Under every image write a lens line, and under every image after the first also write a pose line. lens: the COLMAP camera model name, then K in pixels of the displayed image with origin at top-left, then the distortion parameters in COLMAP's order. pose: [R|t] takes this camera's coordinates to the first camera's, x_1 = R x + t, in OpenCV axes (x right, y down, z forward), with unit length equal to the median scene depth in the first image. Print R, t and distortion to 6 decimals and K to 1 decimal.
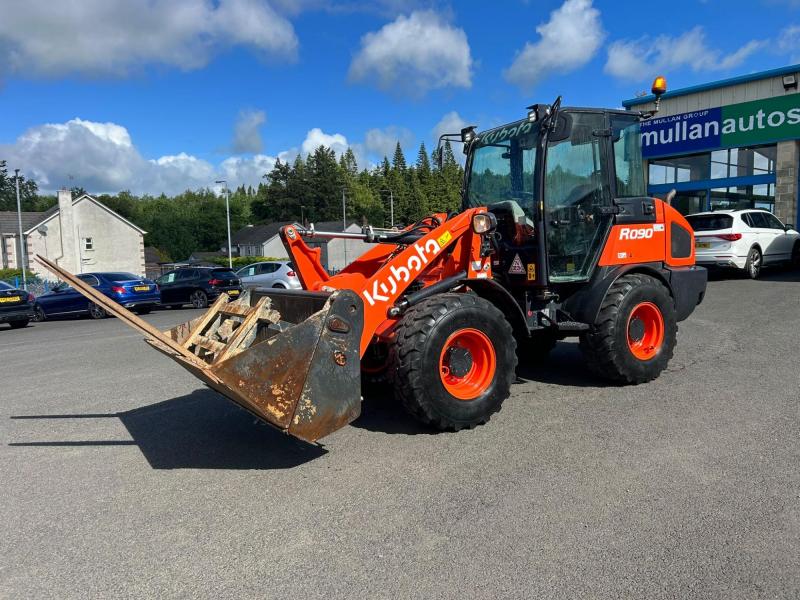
lens RADIAL K [[597.6, 0, 396.7], [0, 597.6, 299.5], [0, 0, 1]] dist [0.063314, -0.069027]
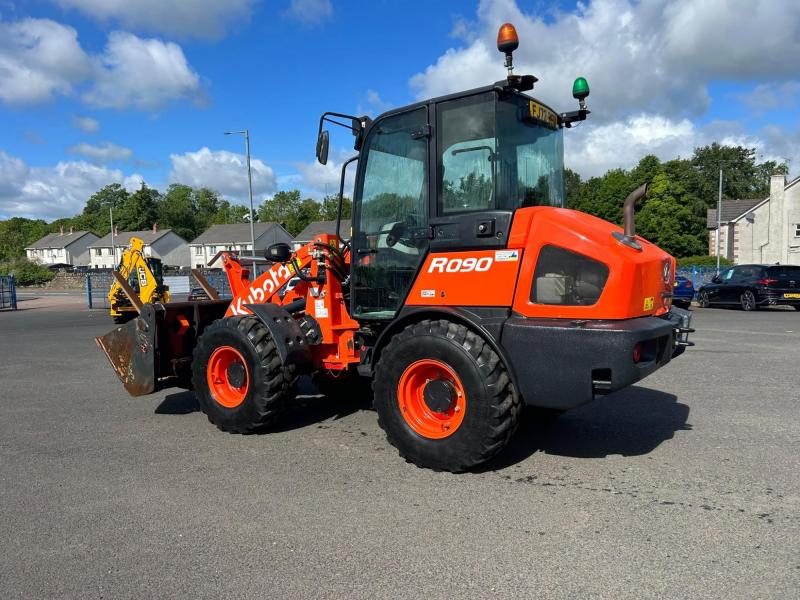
lens RADIAL K [[600.6, 0, 394.7], [0, 600.6, 302.9], [0, 0, 1]] dist [0.067541, -0.076830]
pose [[0.398934, 0.096365, -0.911902, 1.083291], [-0.066780, 0.994875, 0.075918, -0.120352], [0.914545, 0.030611, 0.403325, 0.684438]]
